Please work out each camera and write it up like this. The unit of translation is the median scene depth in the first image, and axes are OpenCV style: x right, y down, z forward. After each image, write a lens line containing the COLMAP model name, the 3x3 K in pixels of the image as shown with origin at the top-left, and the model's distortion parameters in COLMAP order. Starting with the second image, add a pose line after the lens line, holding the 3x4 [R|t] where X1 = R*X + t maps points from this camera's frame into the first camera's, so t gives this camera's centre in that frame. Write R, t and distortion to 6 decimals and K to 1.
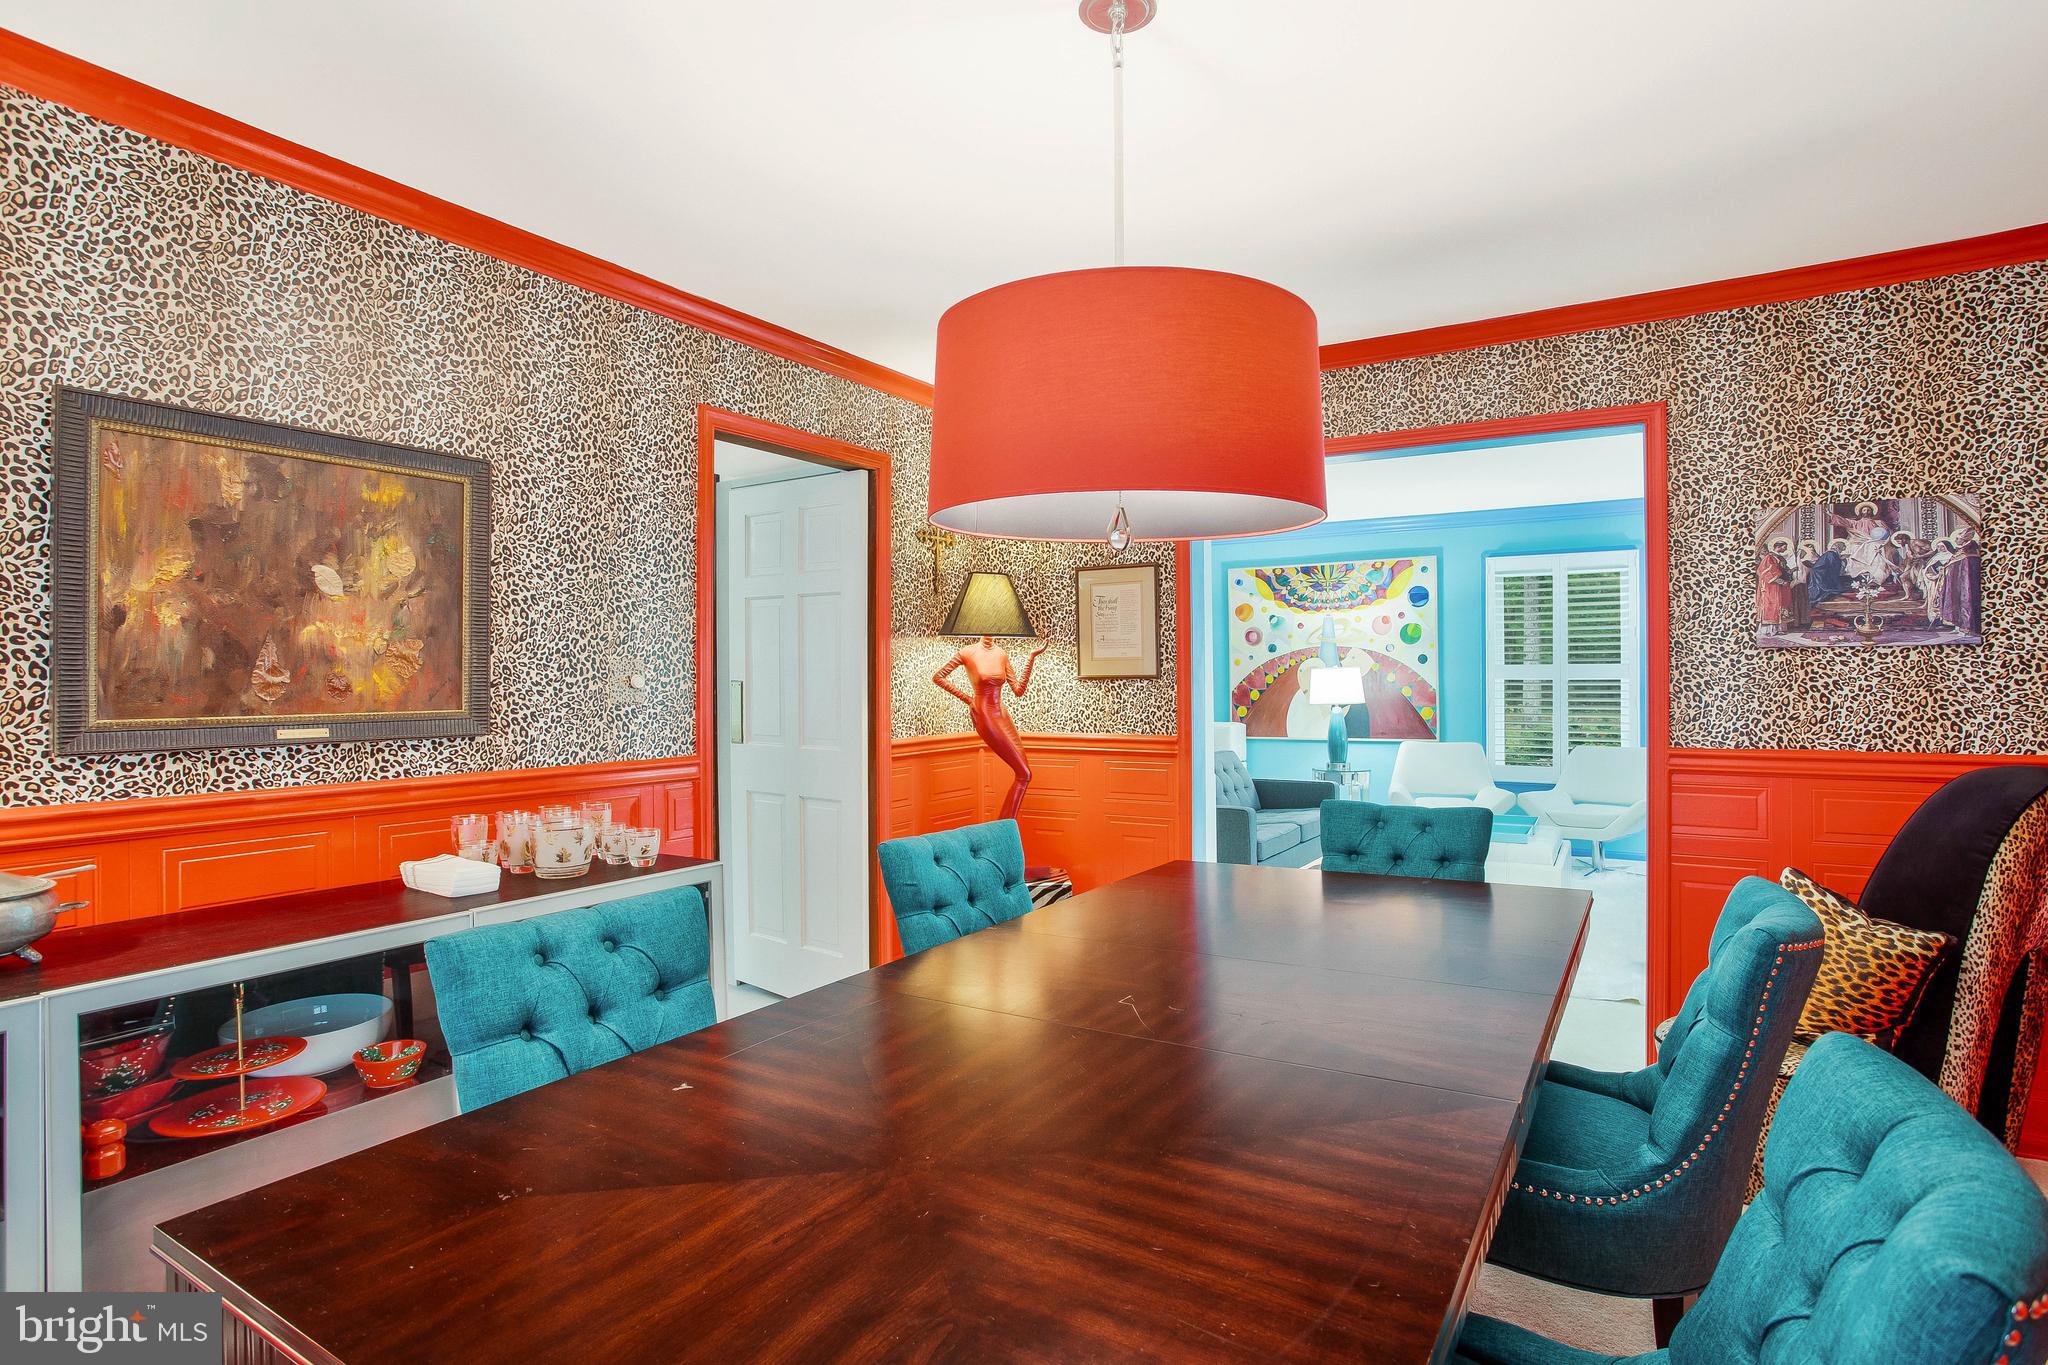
lens RADIAL K [[1050.6, 0, 1021.4], [0, 1050.6, 677.3], [0, 0, 1]] dist [-0.025210, 0.012892]
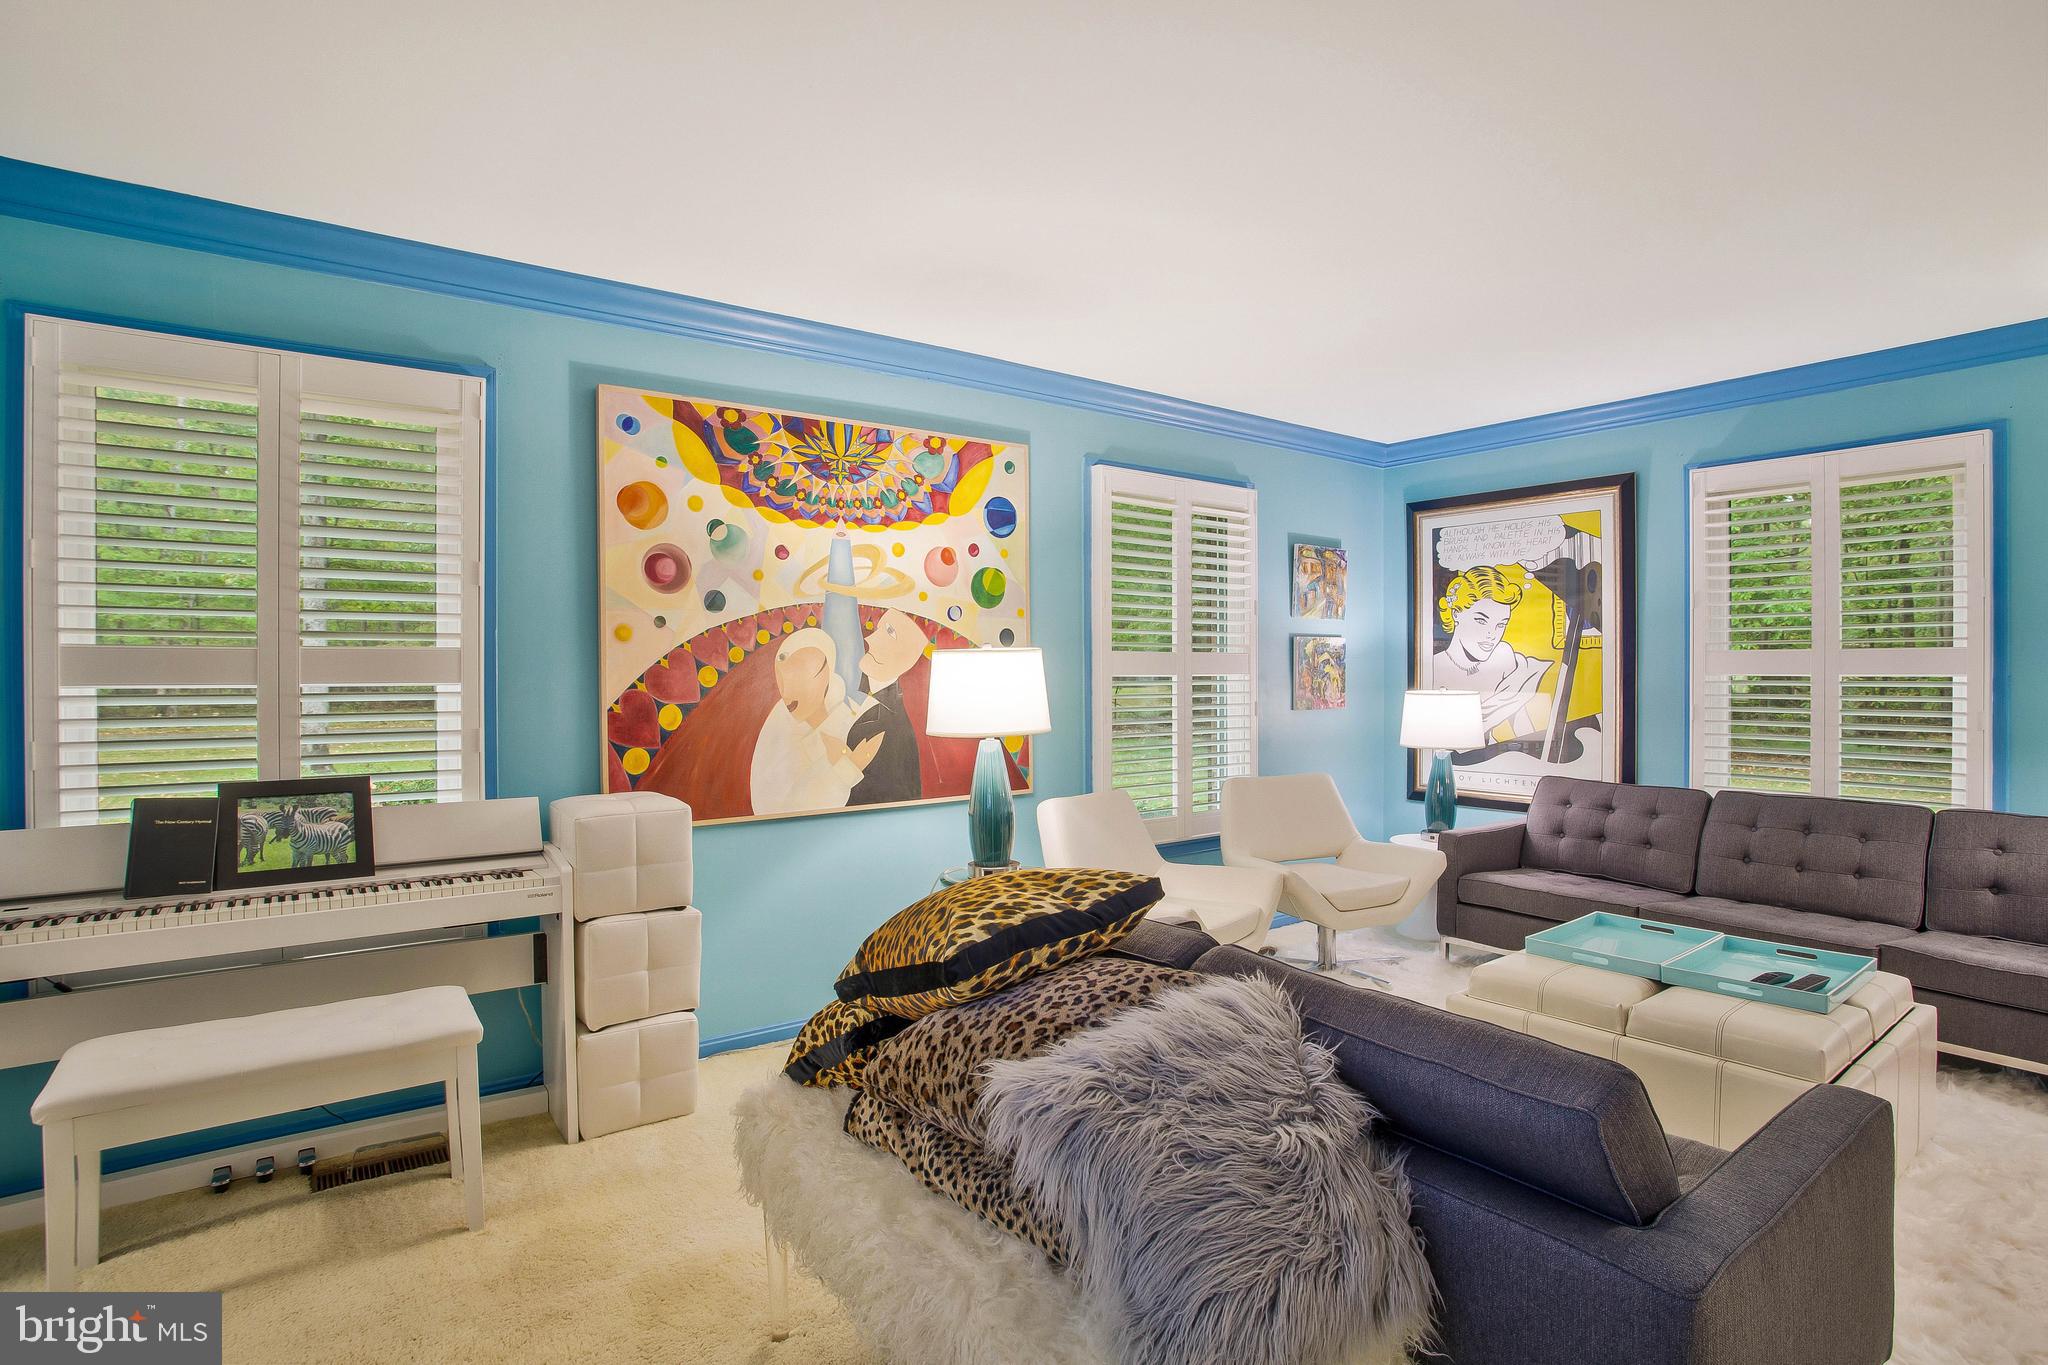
lens RADIAL K [[1094.1, 0, 1022.2], [0, 1094.1, 676.9], [0, 0, 1]] dist [0.000501, 0.000232]
pose [[0.345039, -0.004439, 0.938578, -0.121413], [-0.000513, 0.999988, 0.004918, -0.000360], [-0.938588, -0.002178, 0.345032, 0.757087]]
